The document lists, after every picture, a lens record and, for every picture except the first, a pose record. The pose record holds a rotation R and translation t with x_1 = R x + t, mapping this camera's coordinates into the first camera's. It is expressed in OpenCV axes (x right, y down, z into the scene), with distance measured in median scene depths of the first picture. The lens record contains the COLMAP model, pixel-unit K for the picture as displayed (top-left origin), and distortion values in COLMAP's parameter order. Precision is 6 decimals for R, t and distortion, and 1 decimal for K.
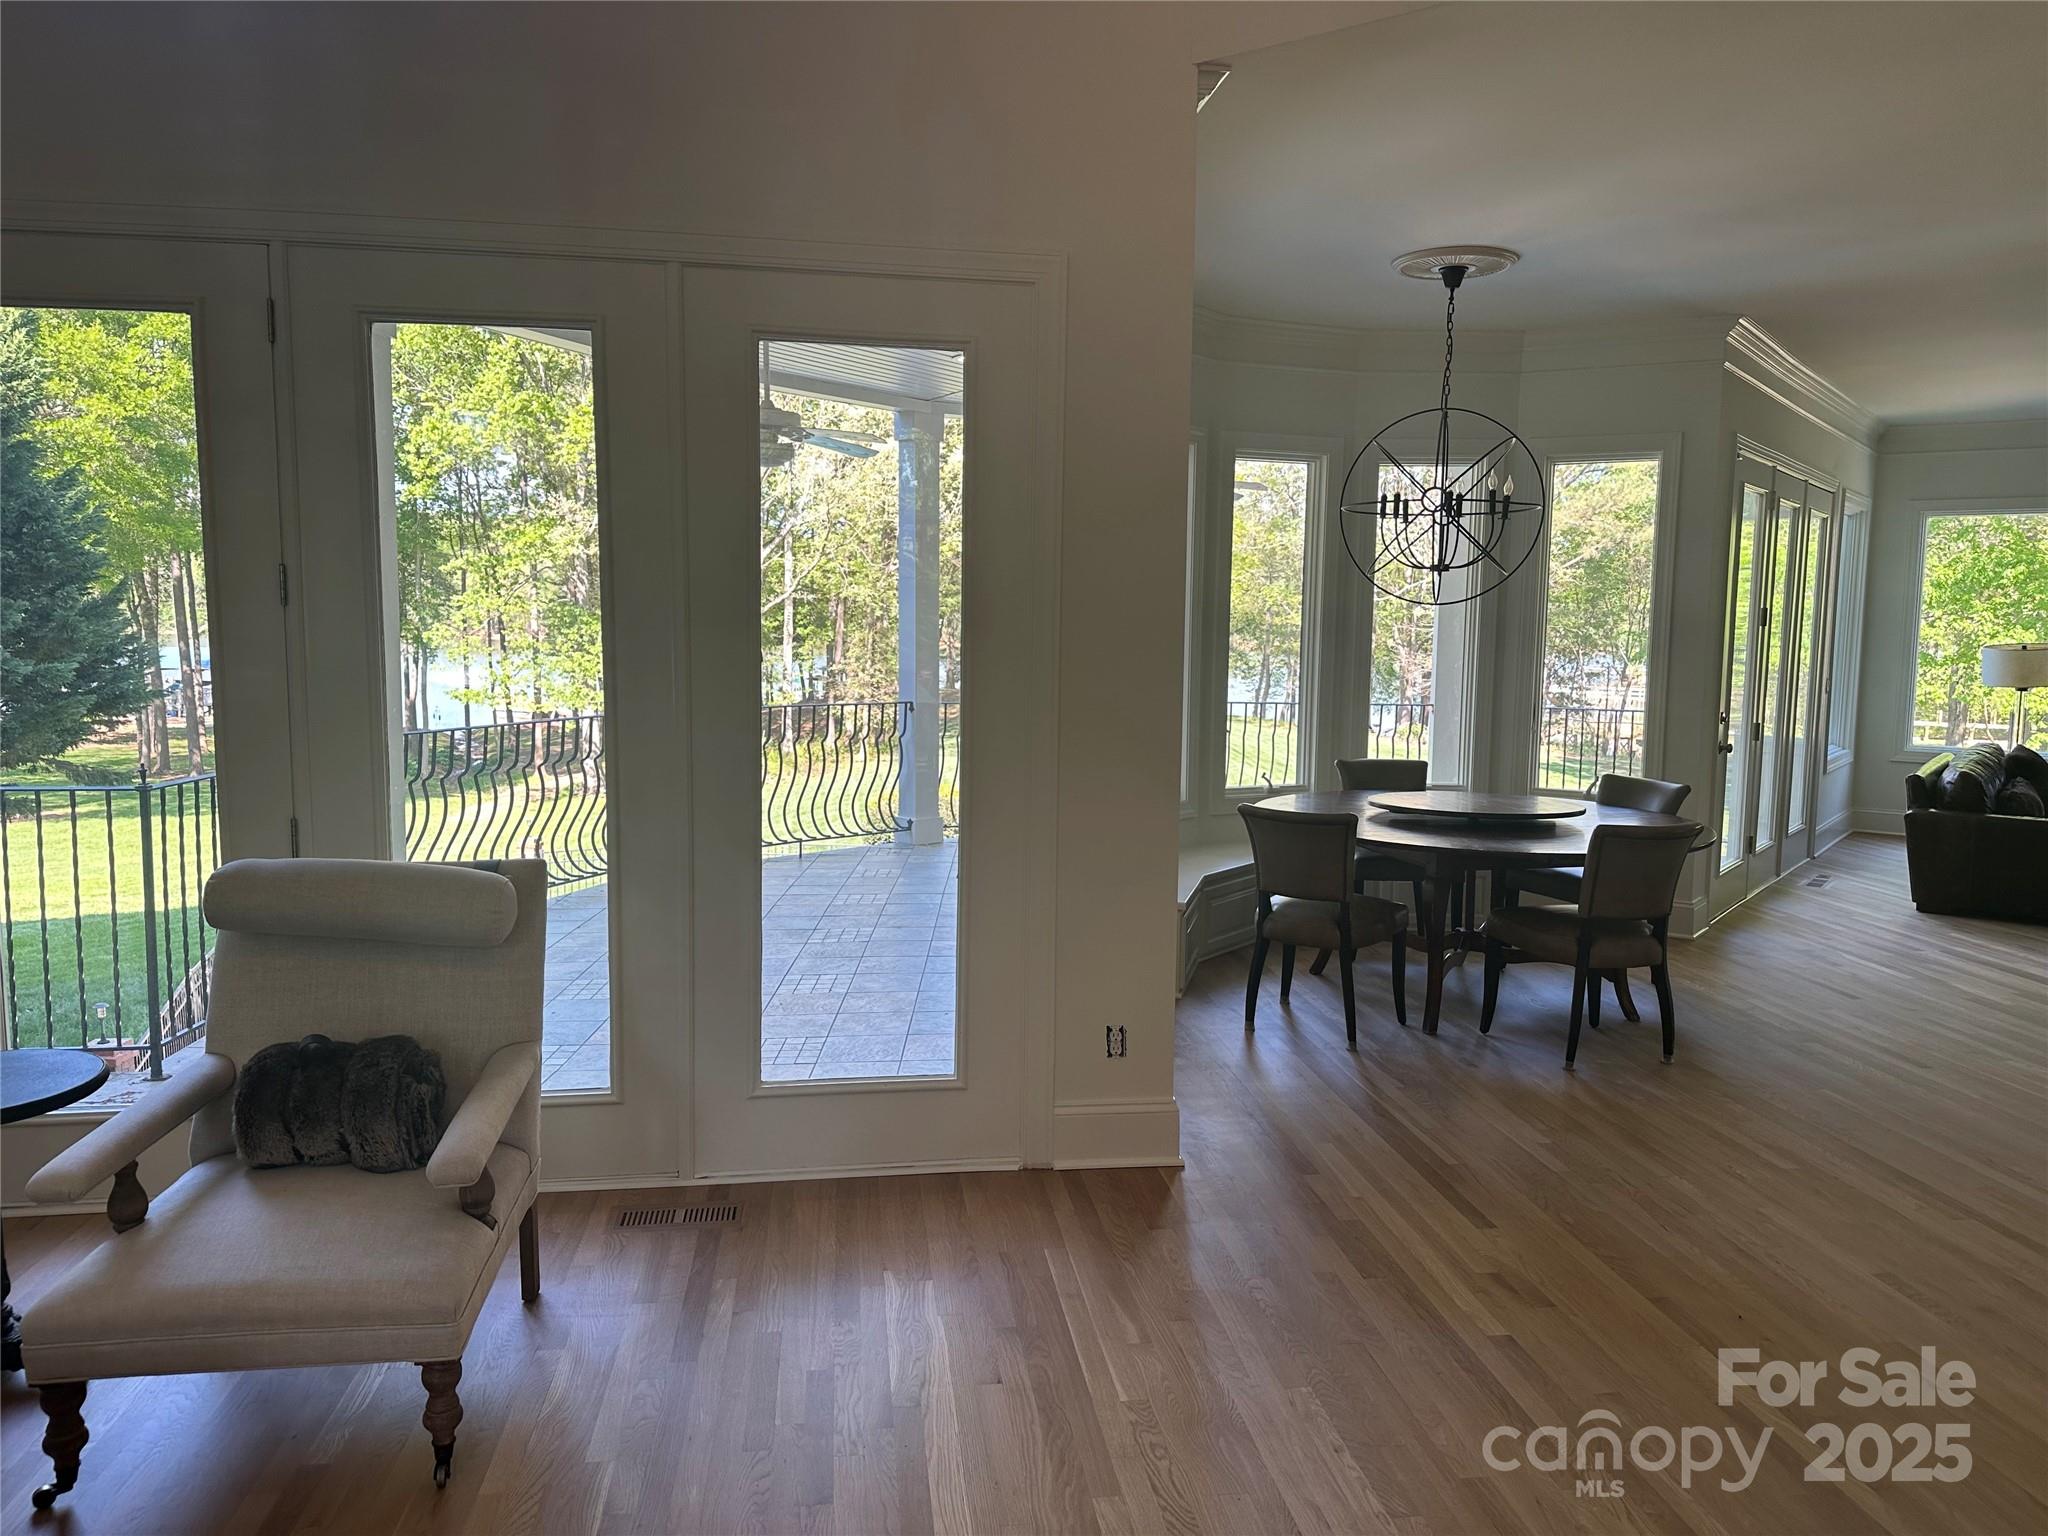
lens RADIAL K [[1422.9, 0, 1017.4], [0, 1422.9, 760.8], [0, 0, 1]] dist [0.062778, -0.081058]
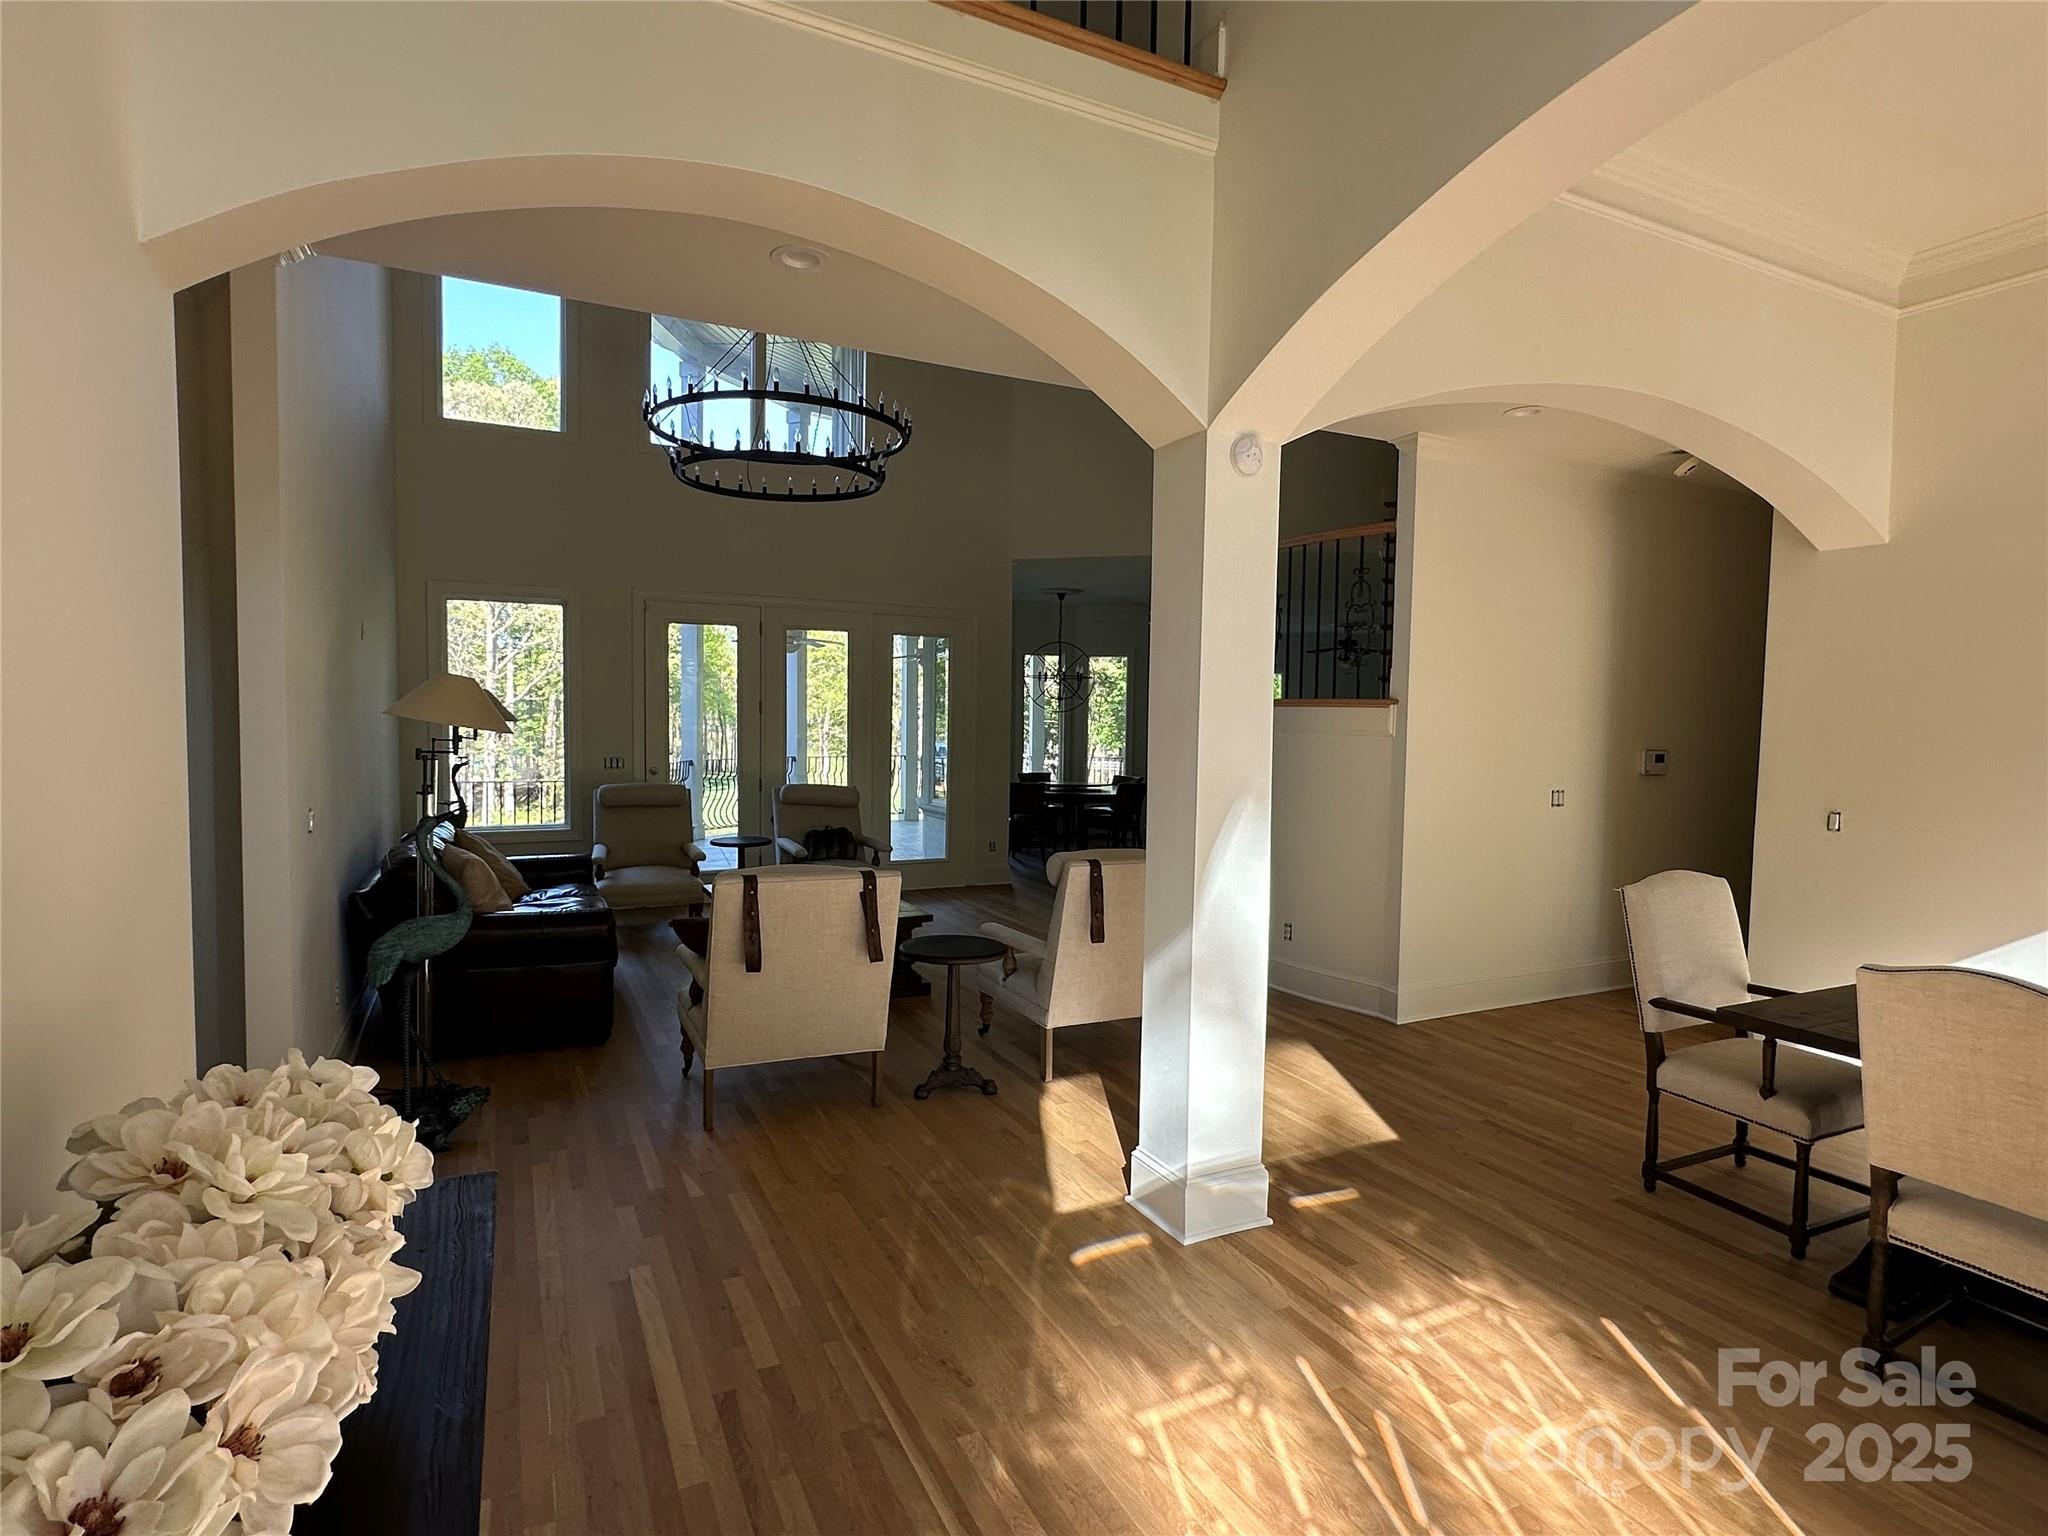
lens RADIAL K [[1052.9, 0, 1018.5], [0, 1052.9, 774.5], [0, 0, 1]] dist [-0.001881, -0.000535]
pose [[0.943389, -0.018742, 0.331158, -0.414105], [0.033398, 0.998696, -0.038622, 0.079060], [-0.330003, 0.047496, 0.942784, -0.802534]]
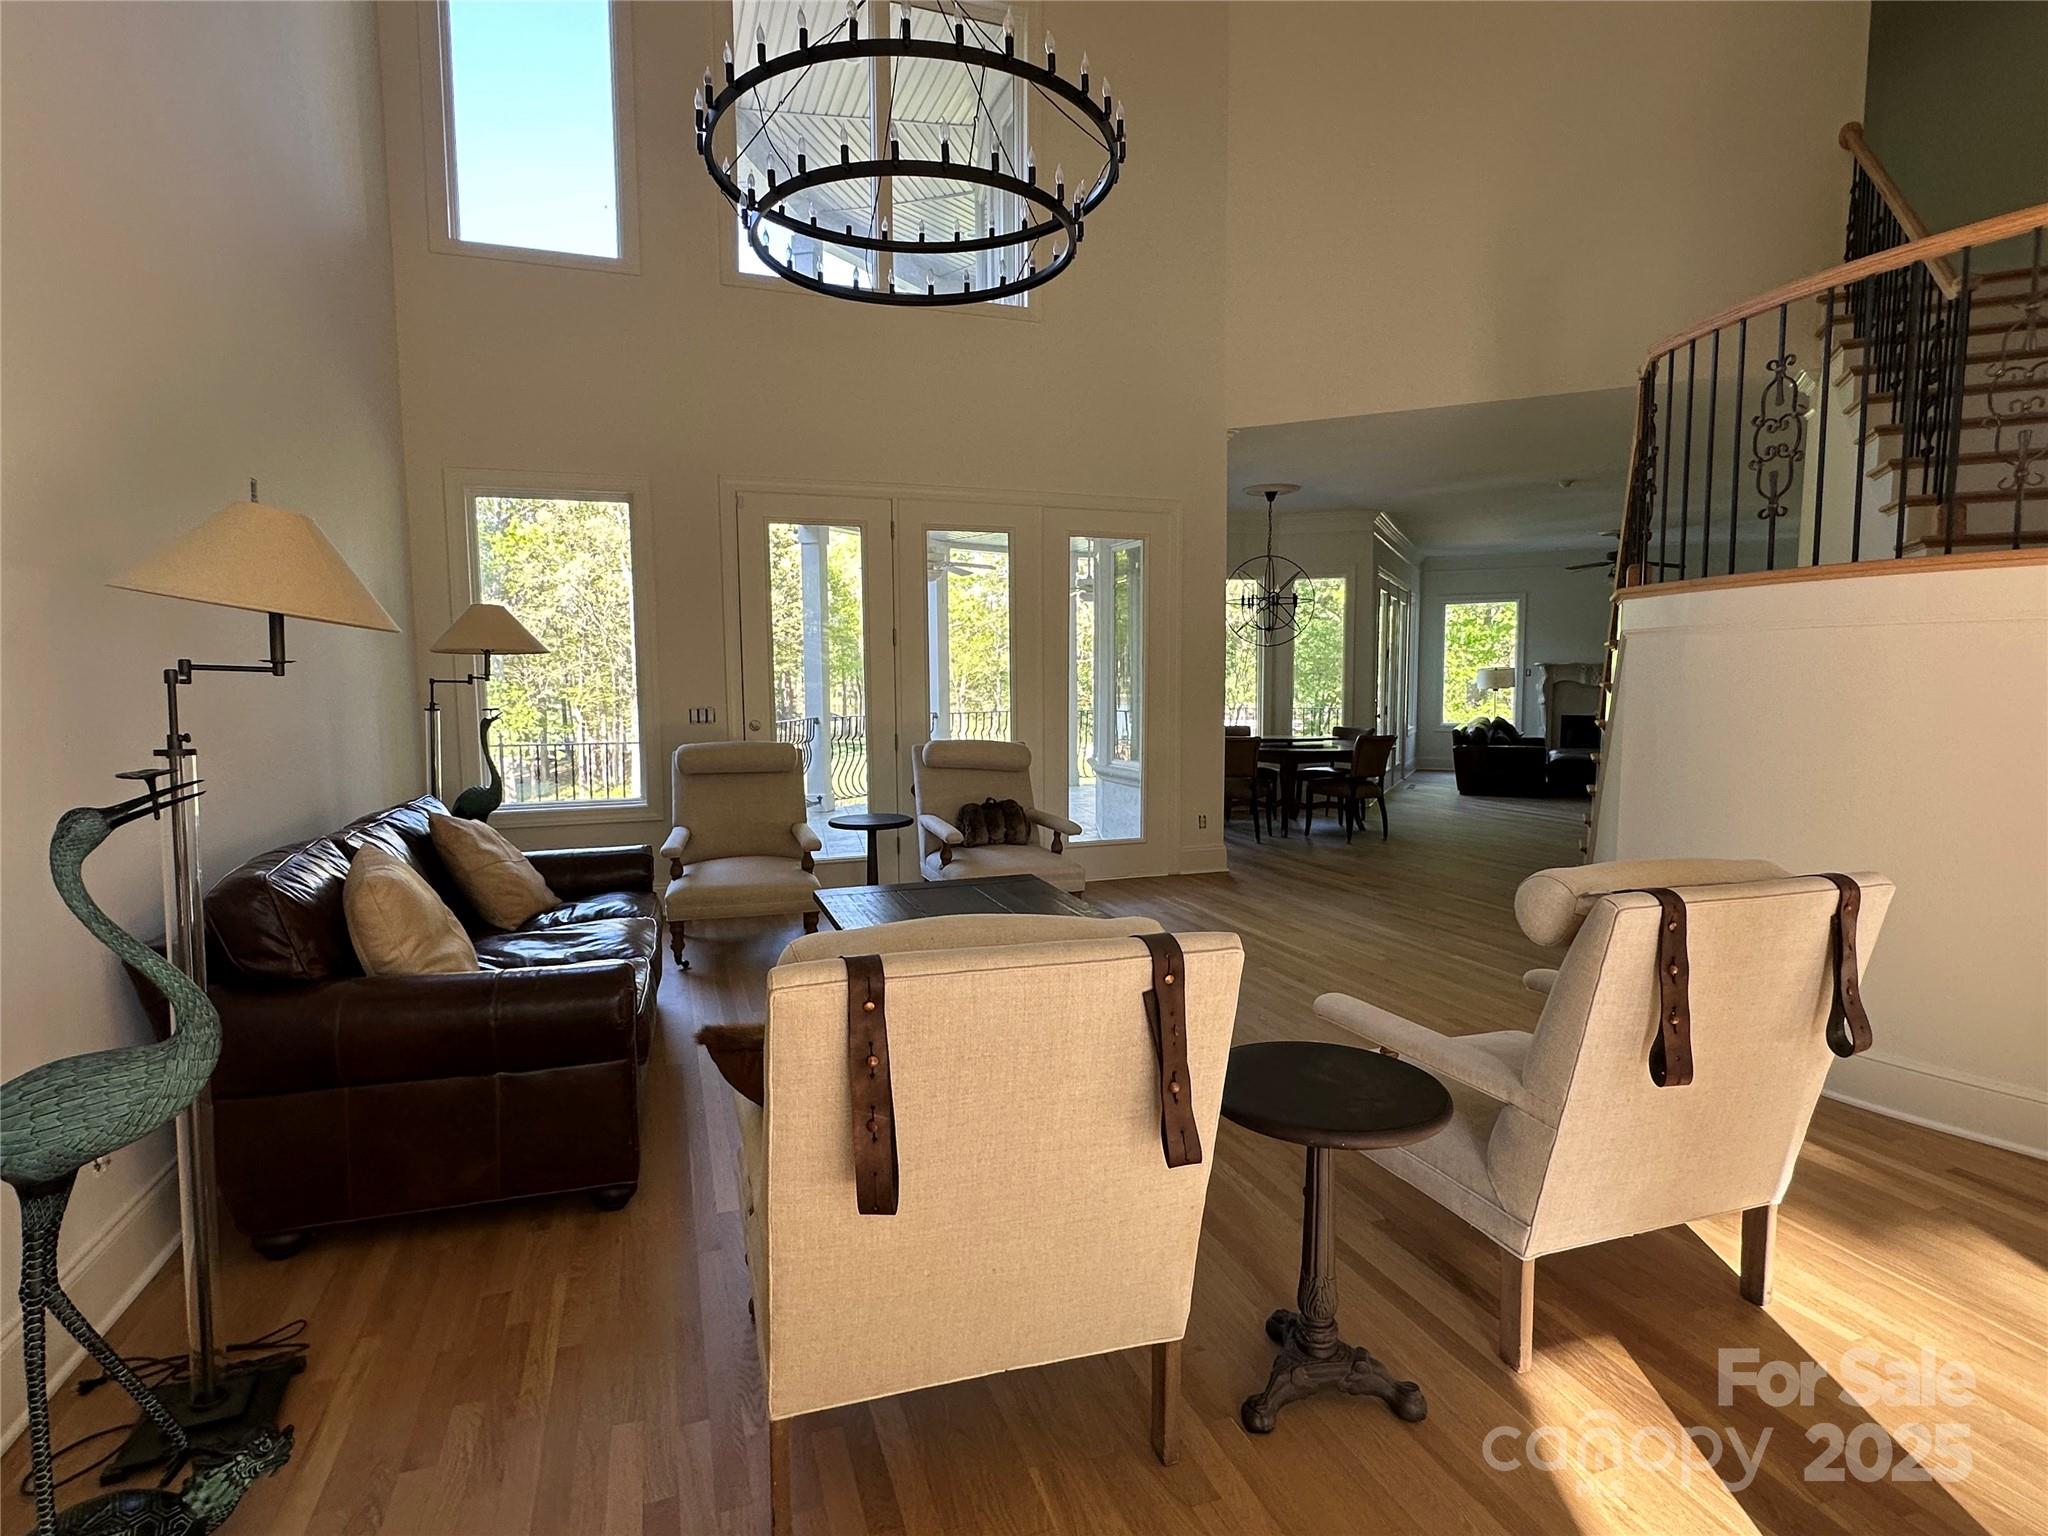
lens RADIAL K [[1052.9, 0, 1015.0], [0, 1052.9, 770.3], [0, 0, 1]] dist [-0.001881, -0.000535]
pose [[0.978075, -0.041129, 0.204150, -0.374962], [0.044578, 0.998930, -0.012327, 0.072554], [-0.203424, 0.021157, 0.978862, -0.425844]]
